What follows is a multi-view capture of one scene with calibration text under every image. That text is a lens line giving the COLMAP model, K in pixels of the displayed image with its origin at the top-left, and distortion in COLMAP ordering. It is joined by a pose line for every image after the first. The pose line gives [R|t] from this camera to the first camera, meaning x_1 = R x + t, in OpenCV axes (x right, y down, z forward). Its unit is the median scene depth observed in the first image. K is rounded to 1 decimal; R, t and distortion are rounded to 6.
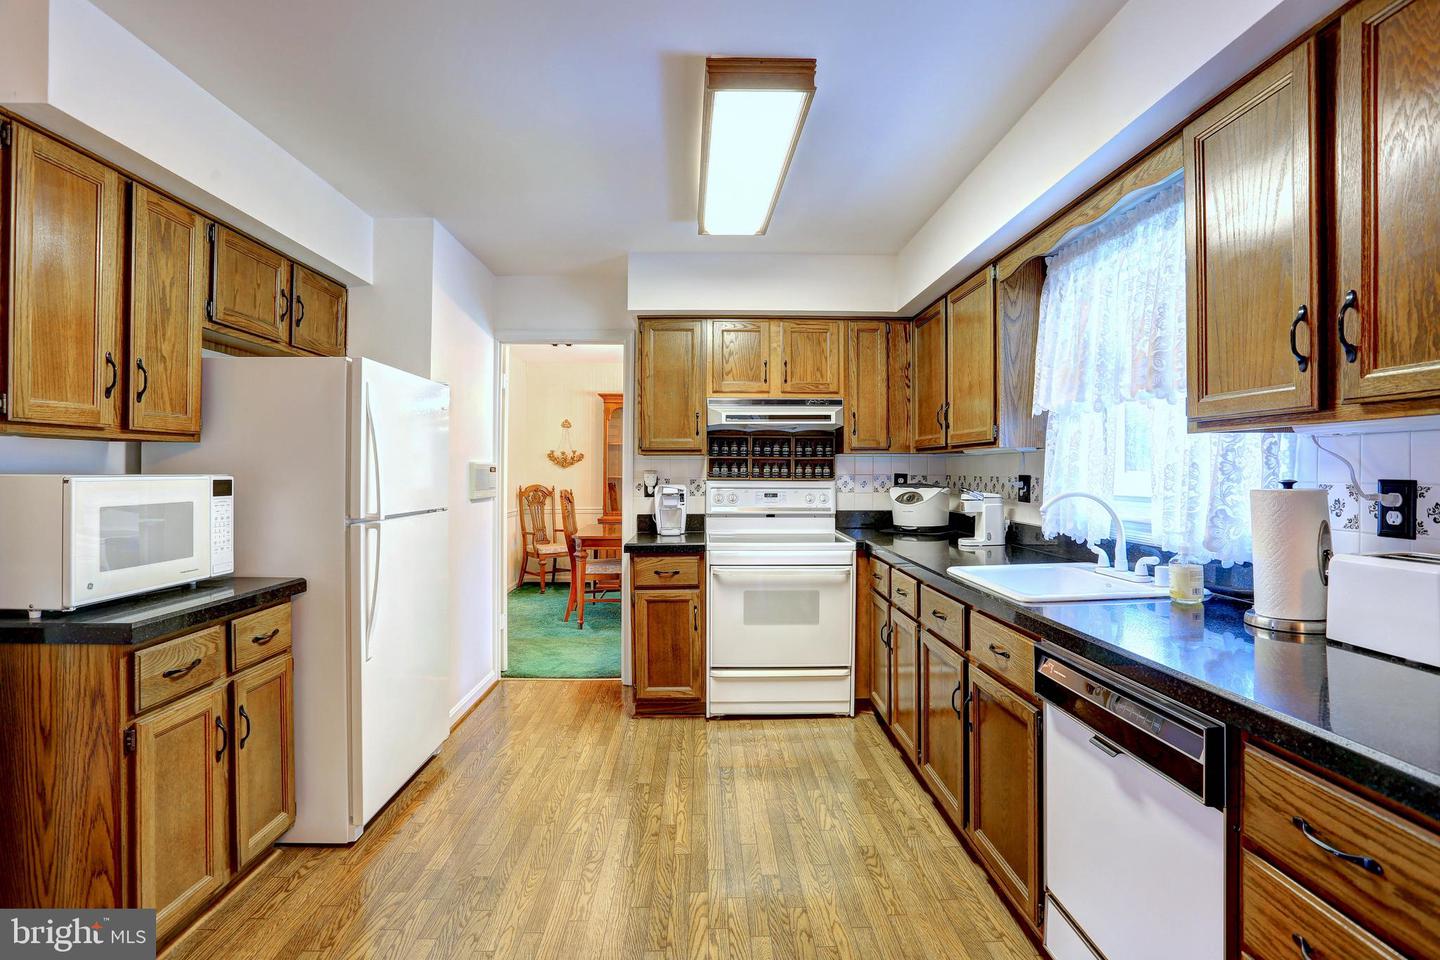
lens RADIAL K [[694.2, 0, 722.6], [0, 694.2, 476.4], [0, 0, 1]] dist [-0.018073, 0.000296]
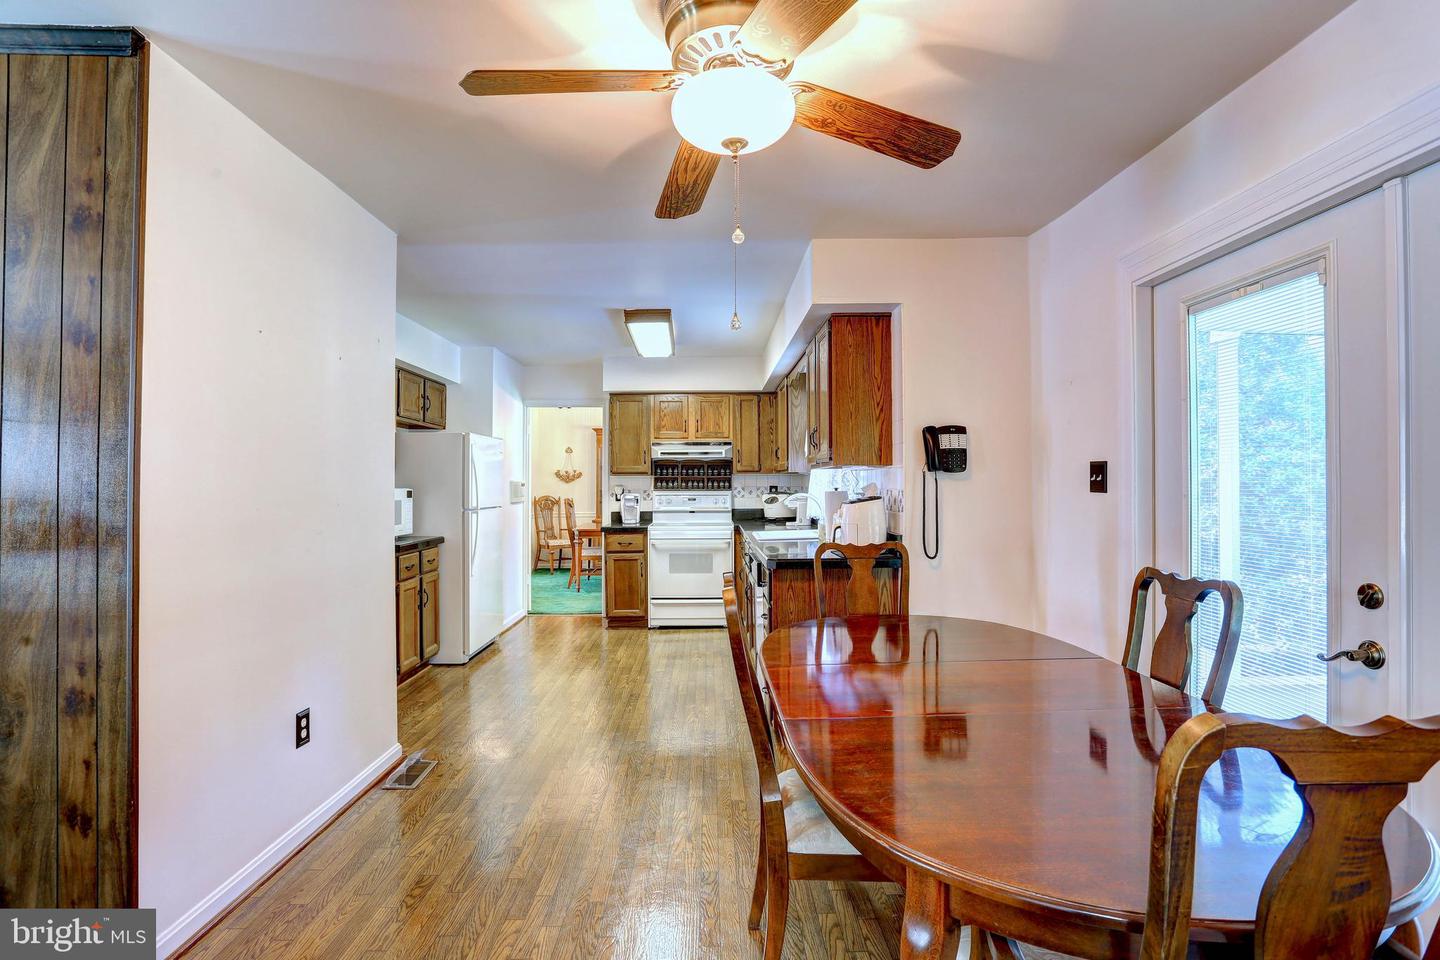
lens RADIAL K [[694.2, 0, 724.0], [0, 694.2, 478.6], [0, 0, 1]] dist [-0.018073, 0.000296]
pose [[0.999971, -0.005414, -0.005433, 0.159970], [0.005329, 0.999864, -0.015628, 0.003758], [0.005517, 0.015599, 0.999863, -0.666345]]
